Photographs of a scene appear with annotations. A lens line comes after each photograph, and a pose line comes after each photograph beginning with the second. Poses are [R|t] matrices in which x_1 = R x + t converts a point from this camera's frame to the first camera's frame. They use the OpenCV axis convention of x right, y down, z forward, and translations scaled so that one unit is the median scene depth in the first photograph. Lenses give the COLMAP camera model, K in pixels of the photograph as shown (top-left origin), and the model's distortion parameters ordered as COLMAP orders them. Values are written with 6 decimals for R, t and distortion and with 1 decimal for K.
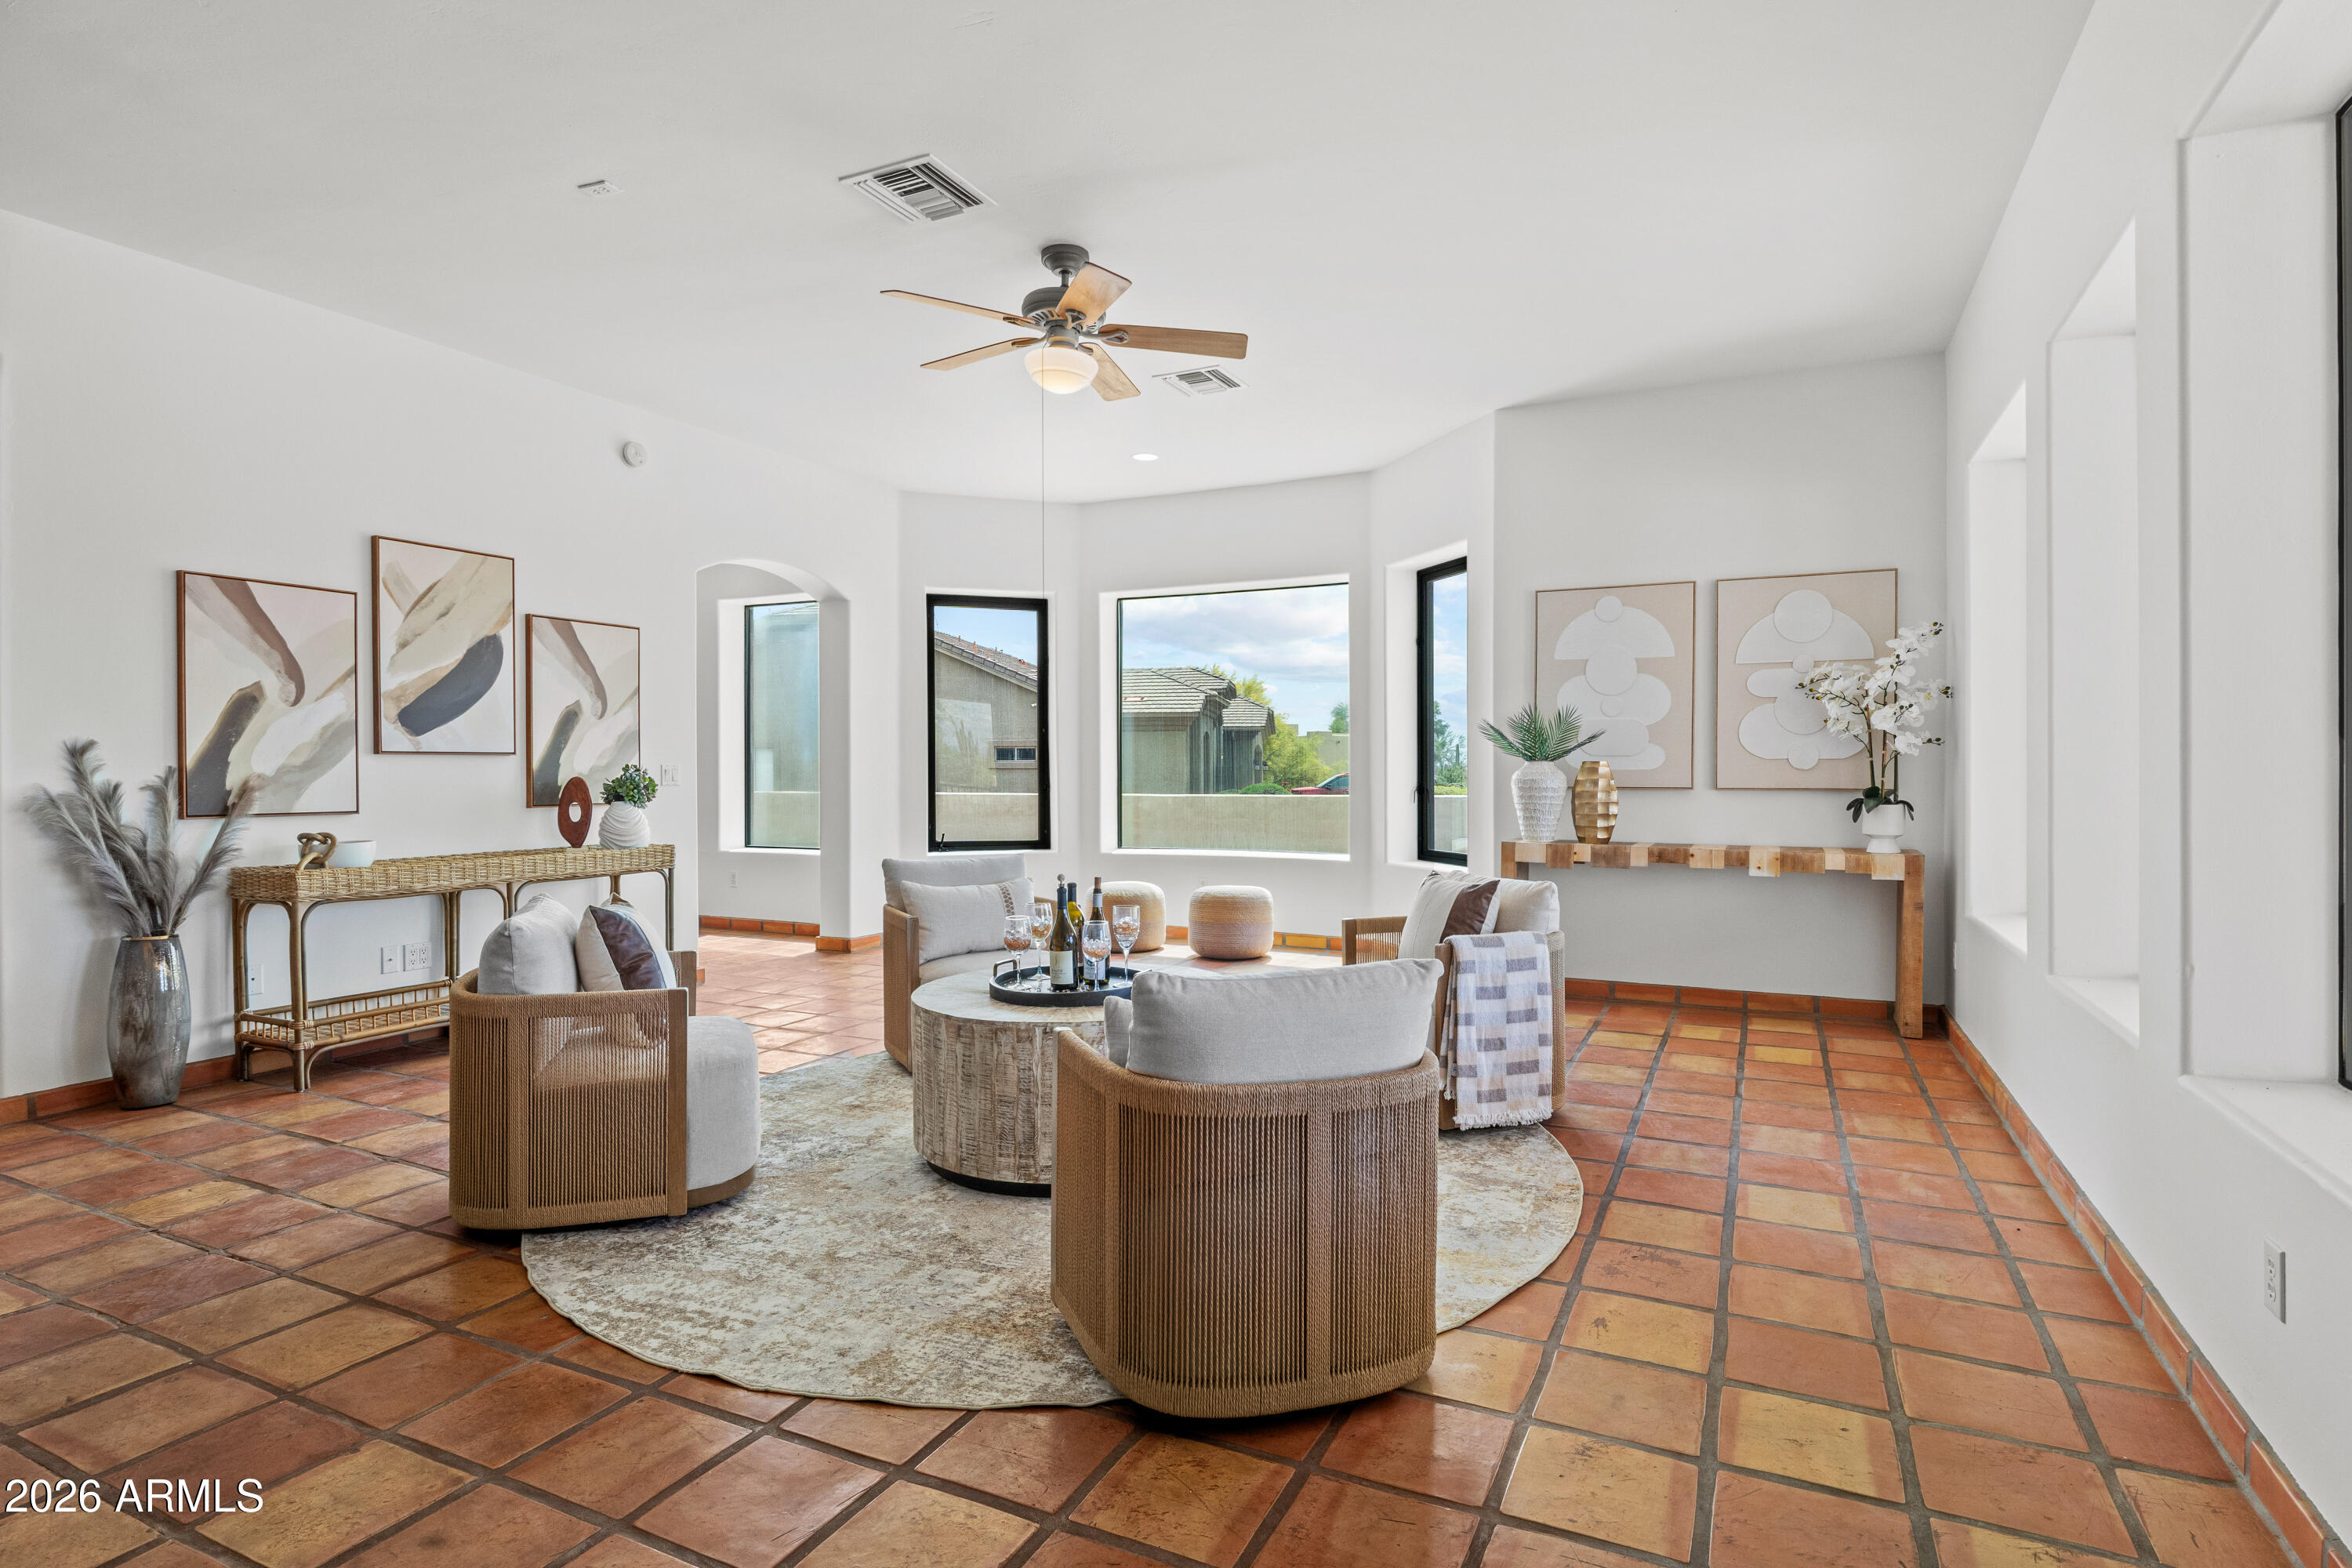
lens RADIAL K [[1186.5, 0, 1189.0], [0, 1186.5, 777.0], [0, 0, 1]] dist [-0.001456, -0.000174]
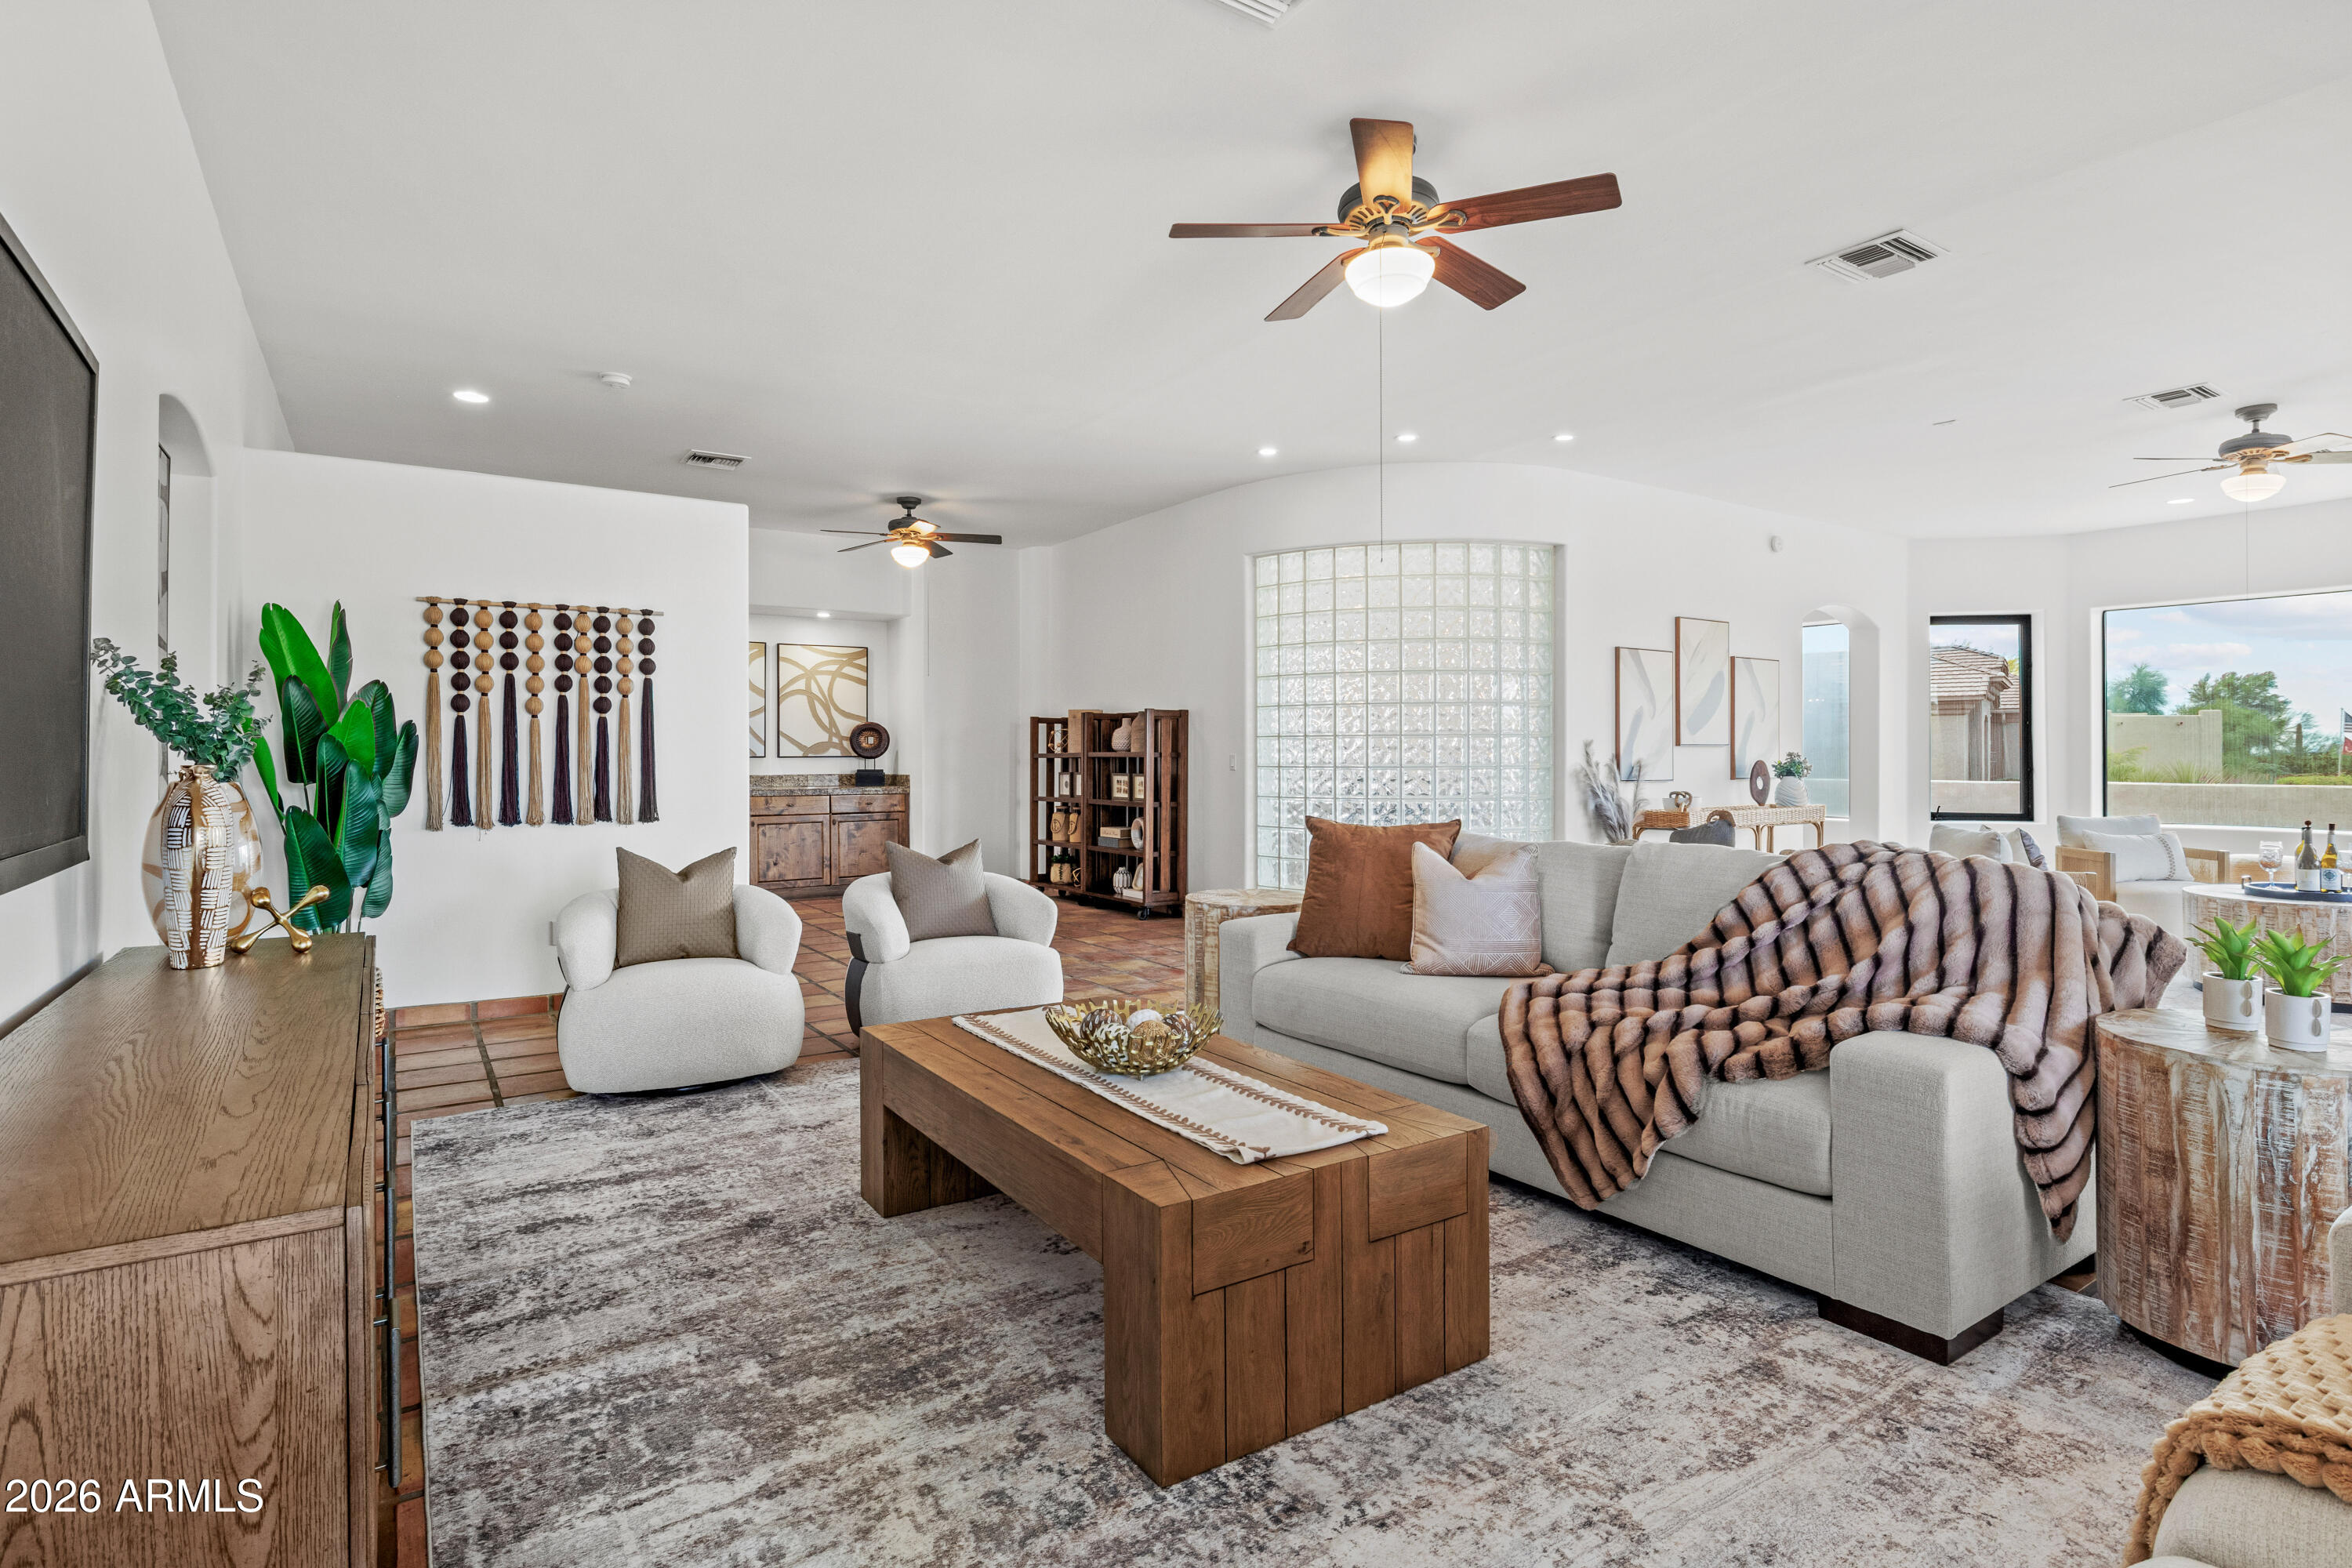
lens RADIAL K [[1186.5, 0, 1203.2], [0, 1186.5, 751.1], [0, 0, 1]] dist [-0.001456, -0.000174]
pose [[0.868288, -0.000339, -0.496061, -0.414342], [-0.004343, 0.999956, -0.008284, 0.004703], [0.496042, 0.009347, 0.868248, -0.760991]]
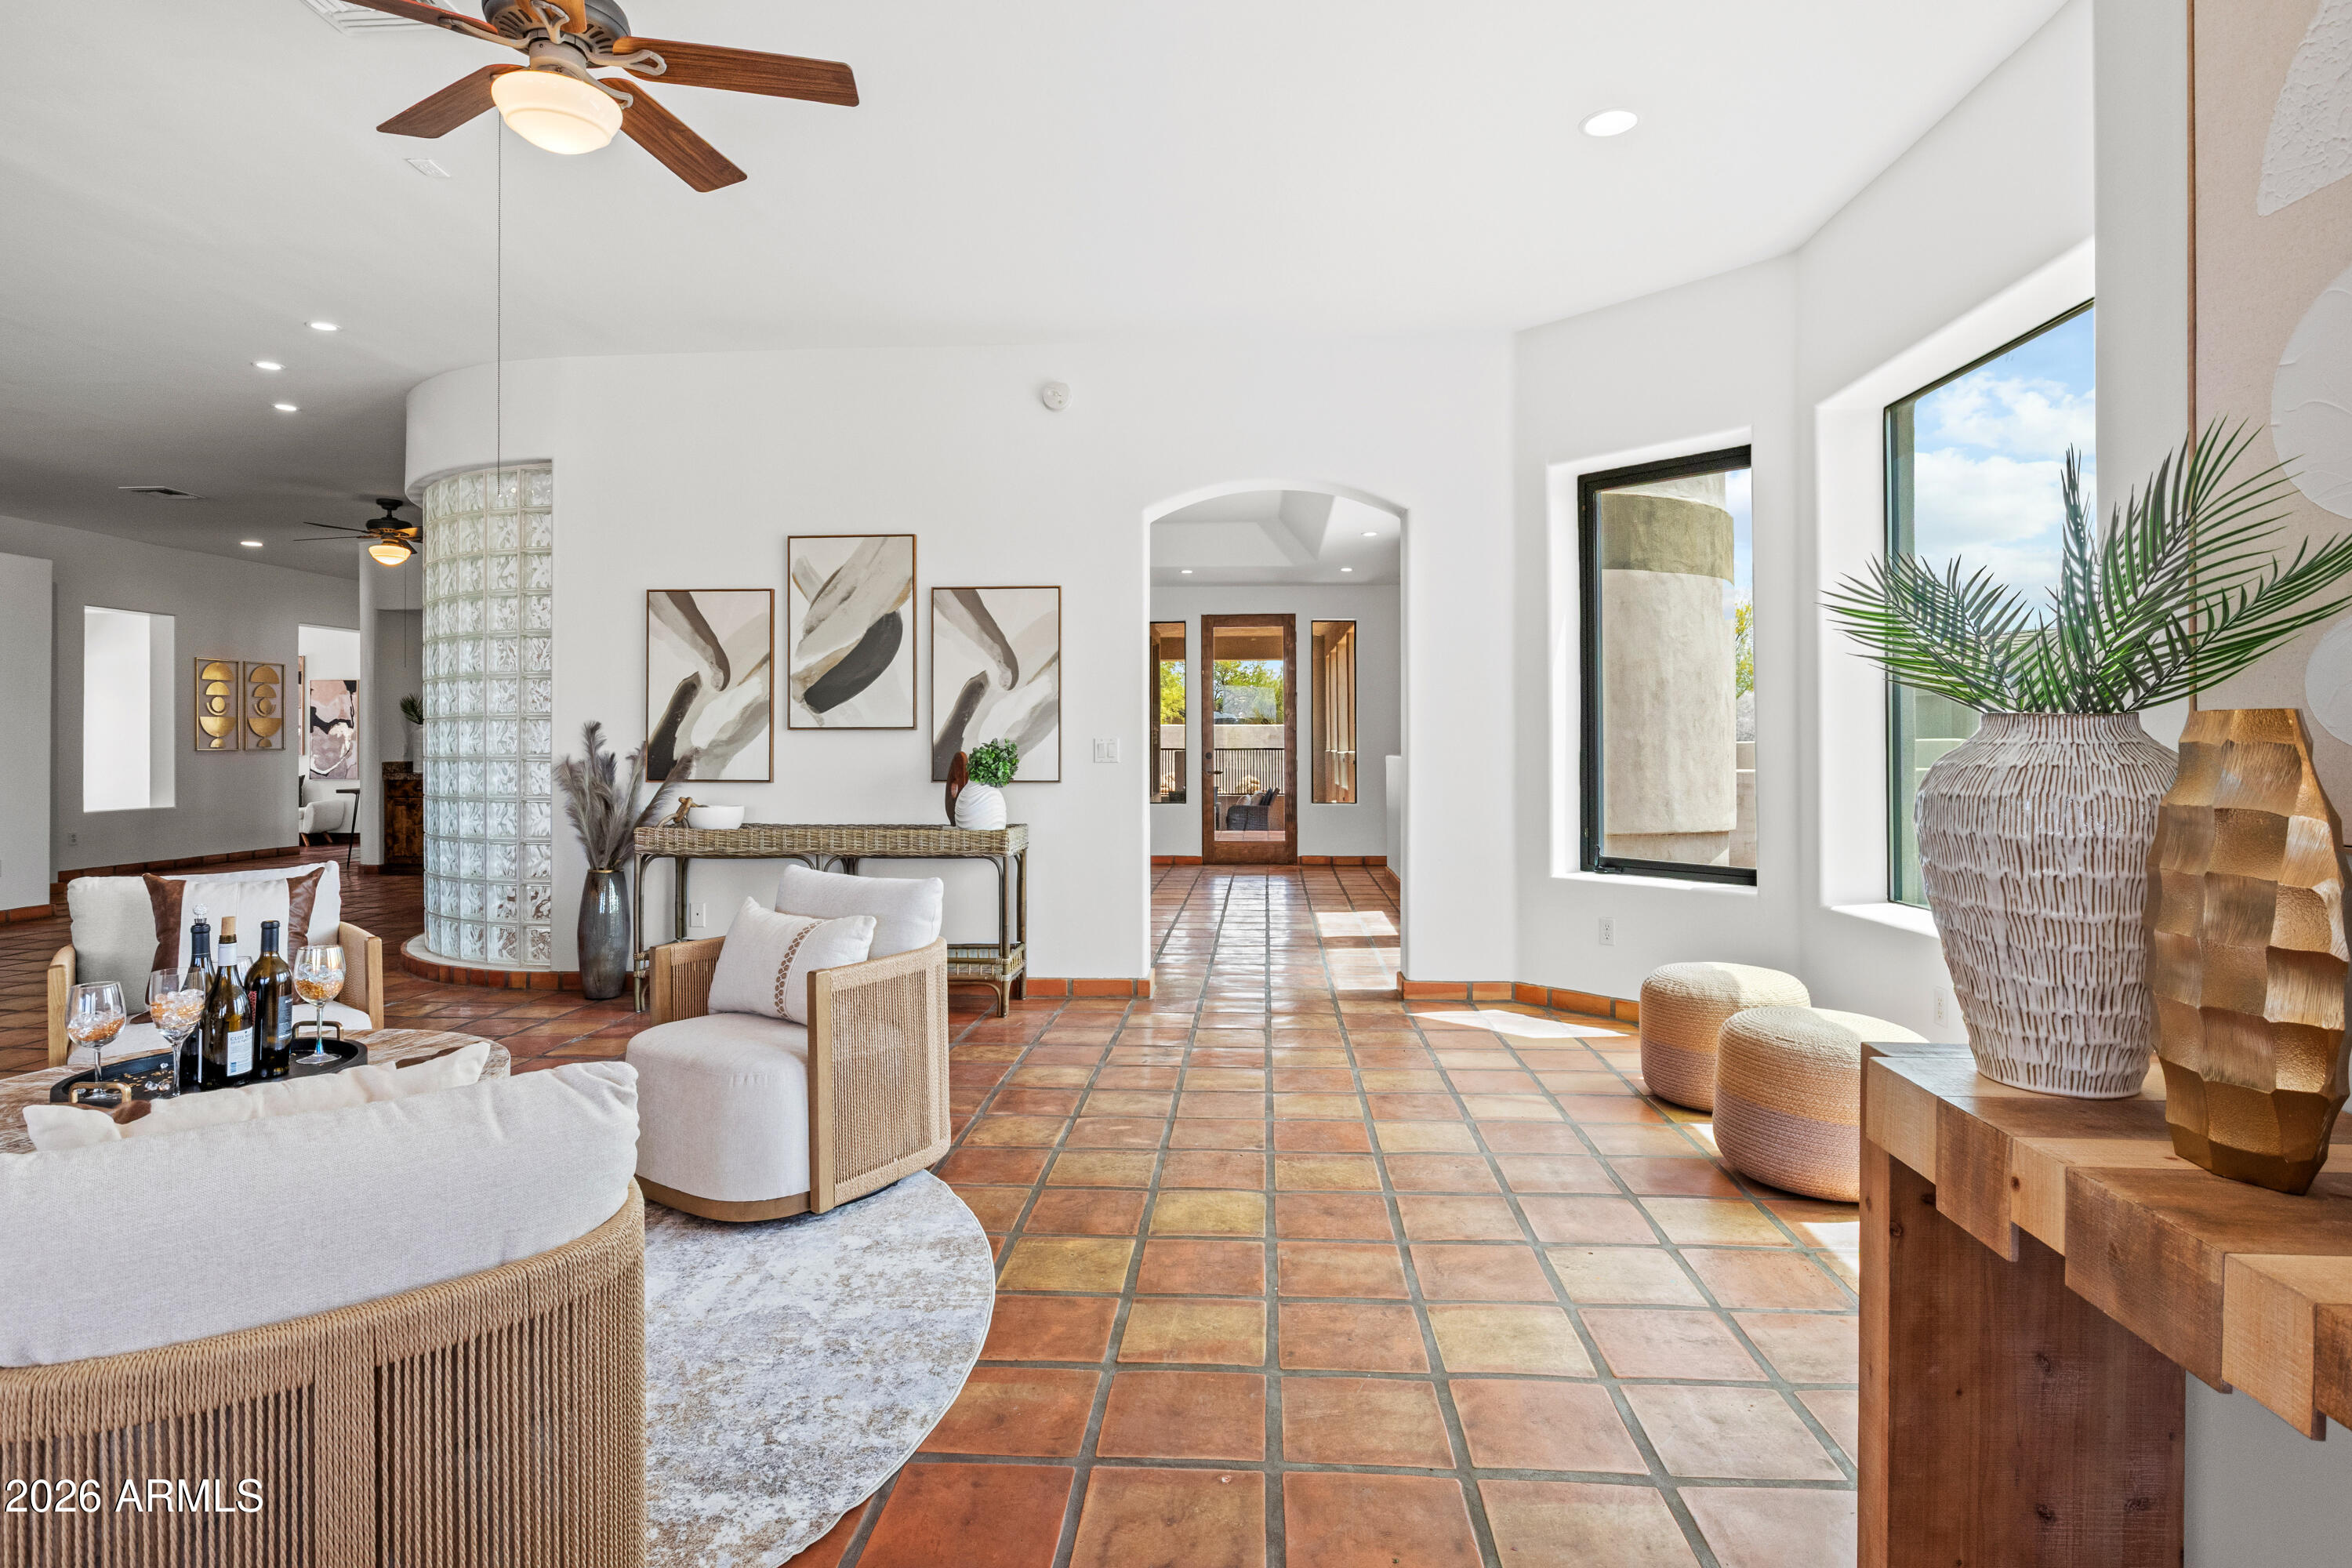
lens RADIAL K [[1186.5, 0, 1178.9], [0, 1186.5, 749.5], [0, 0, 1]] dist [-0.001456, -0.000174]
pose [[0.383827, 0.003425, -0.923399, 0.471399], [-0.007771, 0.999970, 0.000479, -0.004093], [0.923372, 0.006992, 0.383842, 0.867012]]
